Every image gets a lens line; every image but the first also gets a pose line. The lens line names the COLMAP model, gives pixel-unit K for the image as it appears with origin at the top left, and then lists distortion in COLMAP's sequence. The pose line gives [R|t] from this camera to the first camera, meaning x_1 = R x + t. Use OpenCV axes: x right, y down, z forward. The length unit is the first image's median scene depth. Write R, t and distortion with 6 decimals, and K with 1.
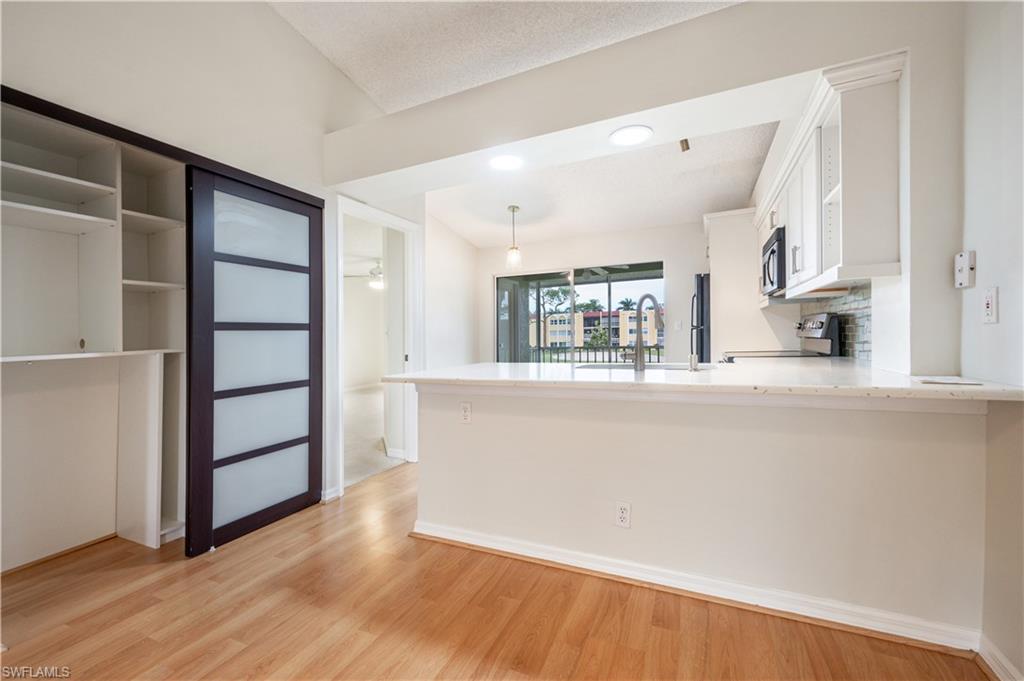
lens RADIAL K [[420.2, 0, 511.4], [0, 420.2, 332.7], [0, 0, 1]] dist [0.012884, -0.003351]
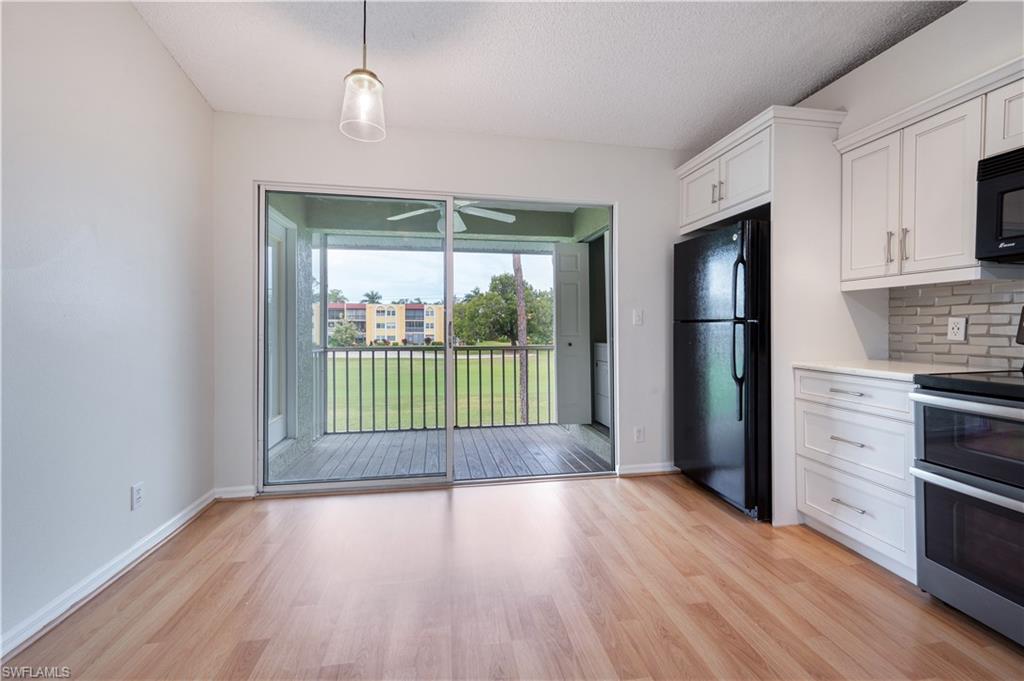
lens RADIAL K [[425.3, 0, 512.3], [0, 425.3, 325.7], [0, 0, 1]] dist [0.001269, 0.000134]
pose [[0.827779, 0.022315, 0.560610, -0.004465], [-0.020267, 0.999746, -0.009868, 0.000207], [-0.560688, -0.003194, 0.828021, 0.035450]]
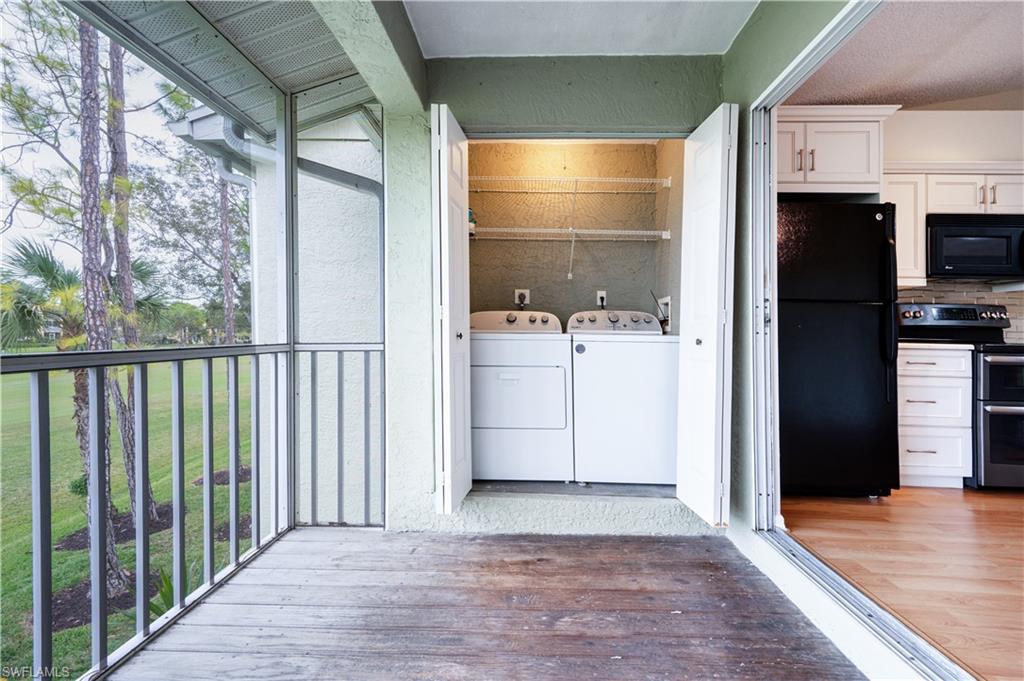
lens RADIAL K [[430.6, 0, 508.3], [0, 430.6, 323.8], [0, 0, 1]] dist [-0.000623, 0.000148]
pose [[-0.361584, 0.037993, 0.931565, 0.005574], [-0.018798, 0.998669, -0.048026, 0.002351], [-0.932150, -0.034877, -0.360388, 0.079157]]
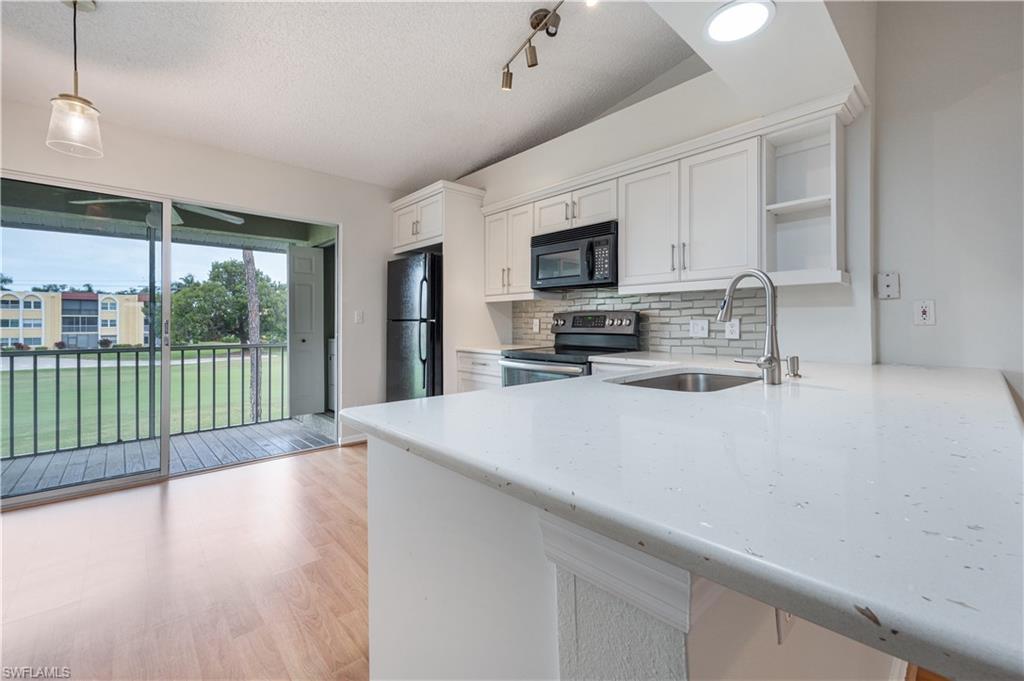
lens RADIAL K [[427.4, 0, 521.7], [0, 427.4, 319.1], [0, 0, 1]] dist [-0.001097, -0.000313]
pose [[0.386077, 0.027994, 0.922042, -0.010128], [-0.009800, 0.999607, -0.026246, 0.000152], [-0.922415, 0.001097, 0.386200, 0.026490]]
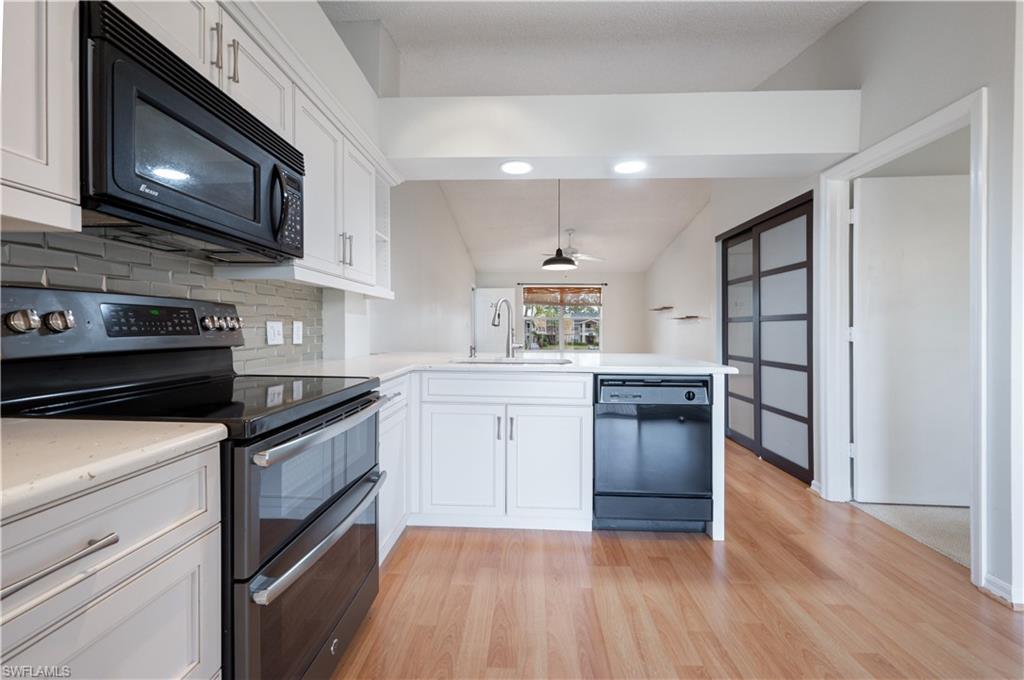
lens RADIAL K [[409.9, 0, 510.8], [0, 409.9, 329.0], [0, 0, 1]] dist [0.001903, -0.004637]
pose [[-0.931903, 0.022610, -0.362002, 0.018106], [0.022418, 0.999737, 0.004733, -0.000157], [0.362014, -0.003705, -0.932165, 0.051505]]
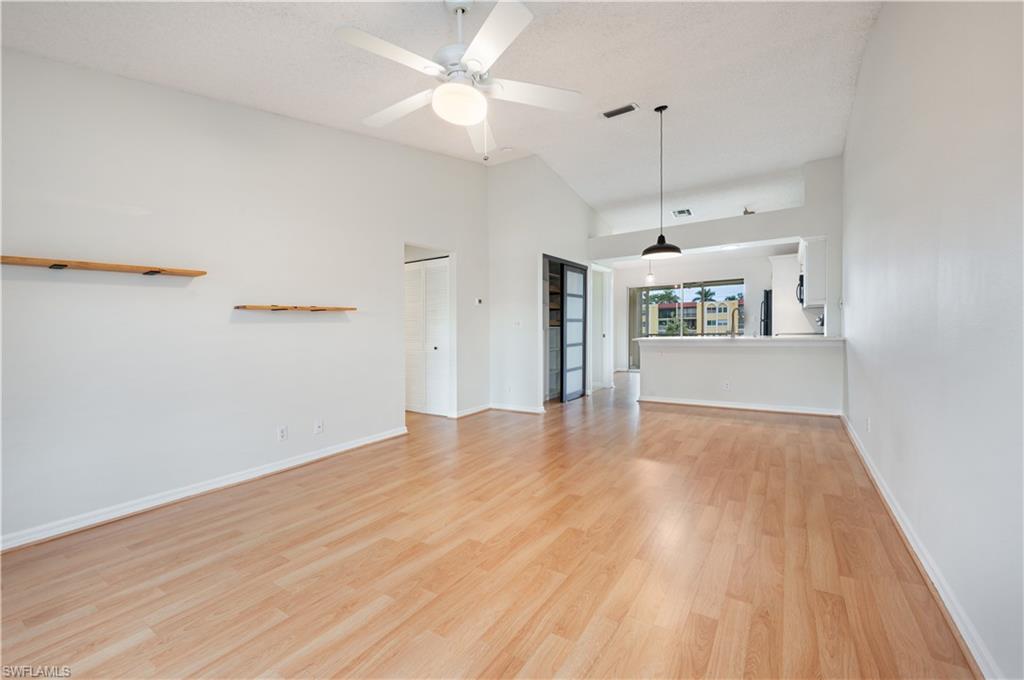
lens RADIAL K [[420.2, 0, 511.4], [0, 420.2, 332.2], [0, 0, 1]] dist [0.012884, -0.003351]
pose [[0.987304, 0.003675, -0.158796, -0.014096], [-0.000640, 0.999816, 0.019157, 0.000247], [0.158838, -0.018812, 0.987125, -0.040037]]
